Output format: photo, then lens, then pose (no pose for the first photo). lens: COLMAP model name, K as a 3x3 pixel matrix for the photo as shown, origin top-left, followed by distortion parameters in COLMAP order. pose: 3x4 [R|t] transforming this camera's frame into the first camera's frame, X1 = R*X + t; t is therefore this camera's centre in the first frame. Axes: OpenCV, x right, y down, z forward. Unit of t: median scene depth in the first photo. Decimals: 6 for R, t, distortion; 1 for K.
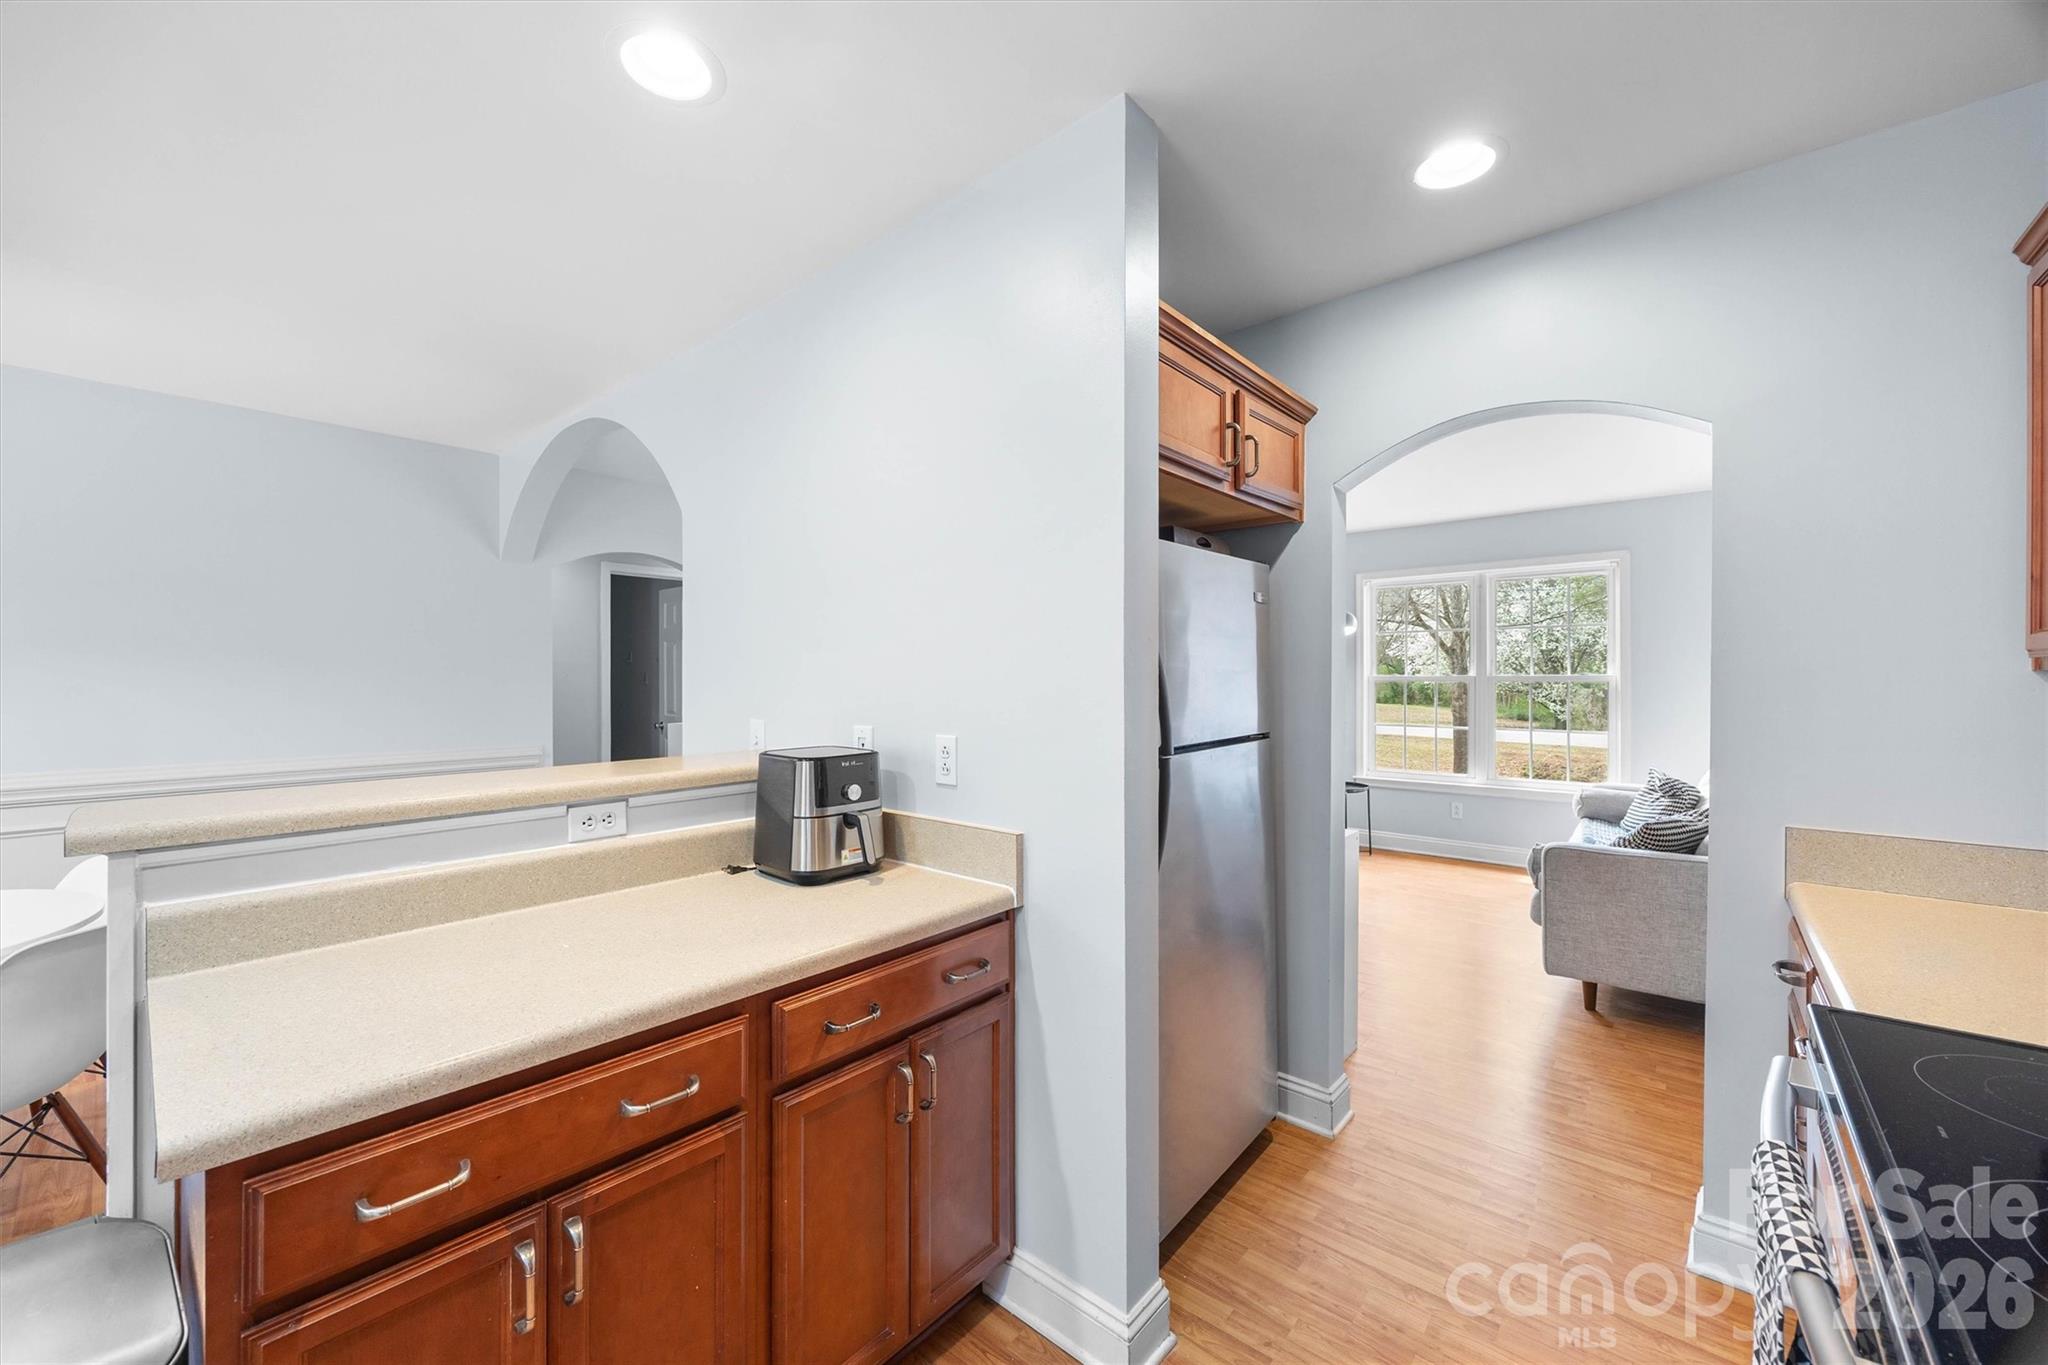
lens RADIAL K [[788.7, 0, 1012.3], [0, 788.7, 677.3], [0, 0, 1]] dist [-0.002373, -0.000098]
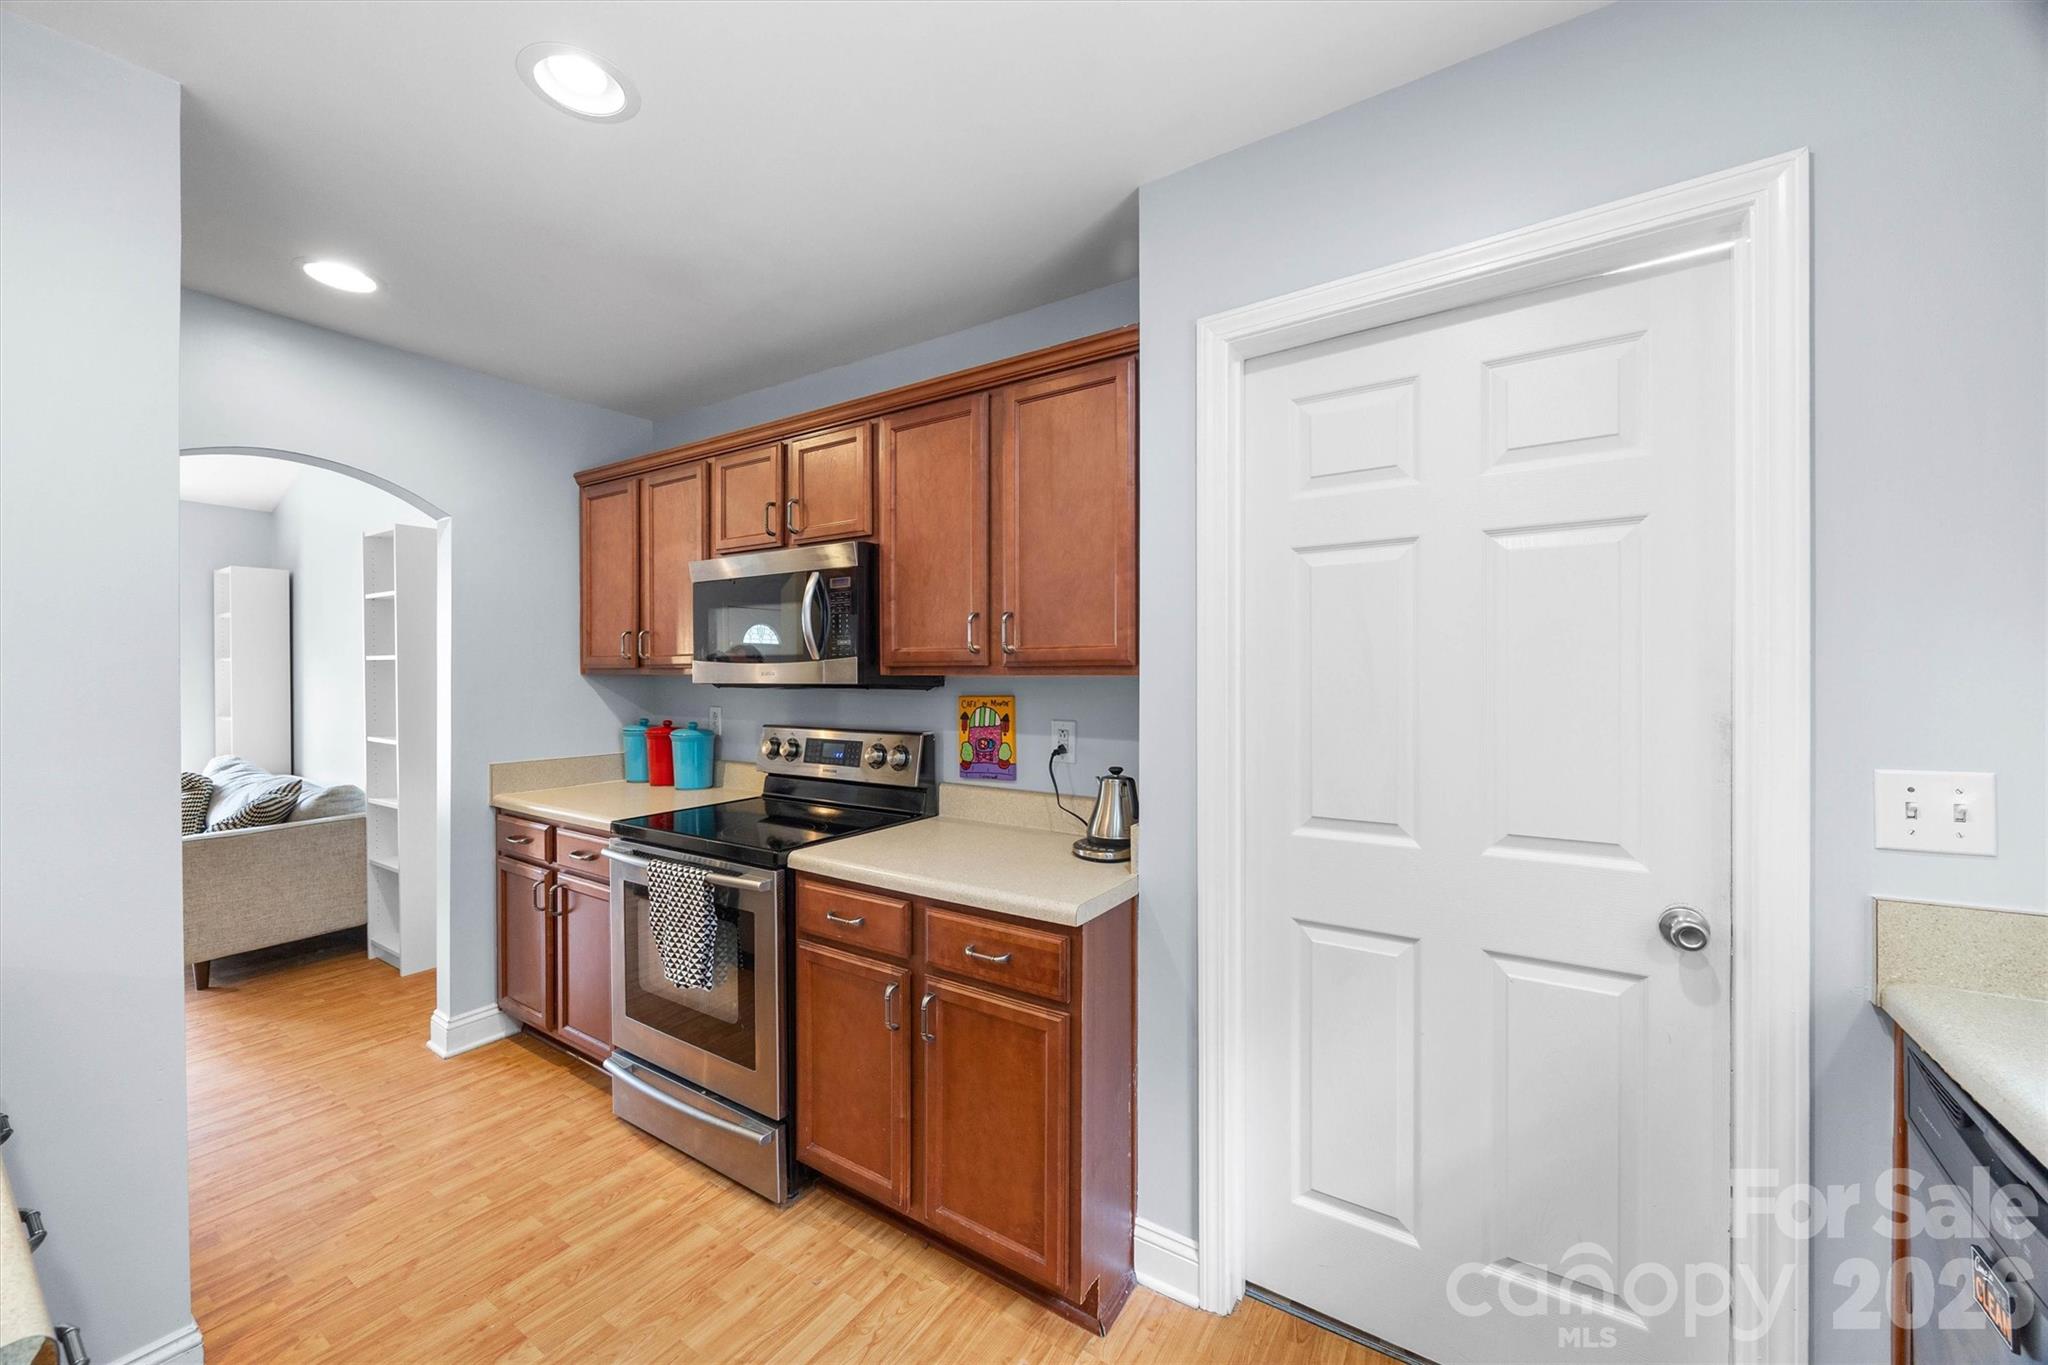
lens RADIAL K [[788.7, 0, 1012.3], [0, 788.7, 677.3], [0, 0, 1]] dist [-0.002373, -0.000098]
pose [[-0.130114, -0.000576, 0.991499, -0.658215], [0.002346, 0.999997, 0.000888, 0.003684], [-0.991496, 0.002442, -0.130112, 0.075025]]
